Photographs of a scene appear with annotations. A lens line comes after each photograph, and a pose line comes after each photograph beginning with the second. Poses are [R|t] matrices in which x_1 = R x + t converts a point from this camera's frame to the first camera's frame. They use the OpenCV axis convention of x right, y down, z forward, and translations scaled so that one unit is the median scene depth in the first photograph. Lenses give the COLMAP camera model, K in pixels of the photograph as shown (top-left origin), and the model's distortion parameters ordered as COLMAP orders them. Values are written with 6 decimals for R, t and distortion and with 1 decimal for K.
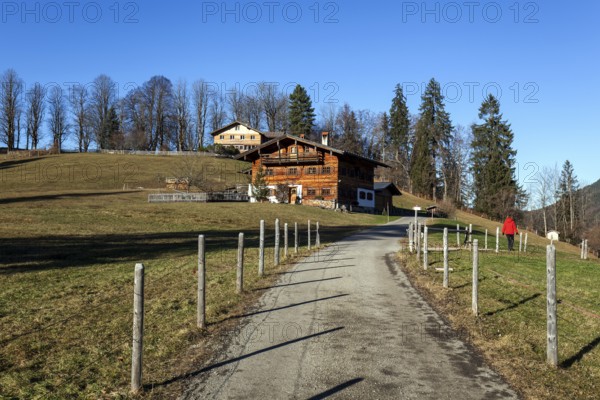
lens RADIAL K [[745.2, 0, 300.0], [0, 745.2, 200.0], [0, 0, 1]] dist [-0.011894, -0.030432]
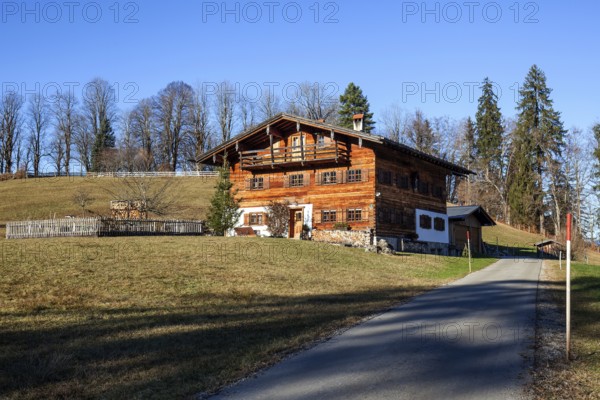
lens RADIAL K [[745.2, 0, 300.0], [0, 745.2, 200.0], [0, 0, 1]] dist [-0.011894, -0.030432]
pose [[0.992846, -0.019342, -0.117822, 0.041899], [0.013068, 0.998466, -0.053799, 0.004541], [0.118682, 0.051874, 0.991576, 0.319876]]
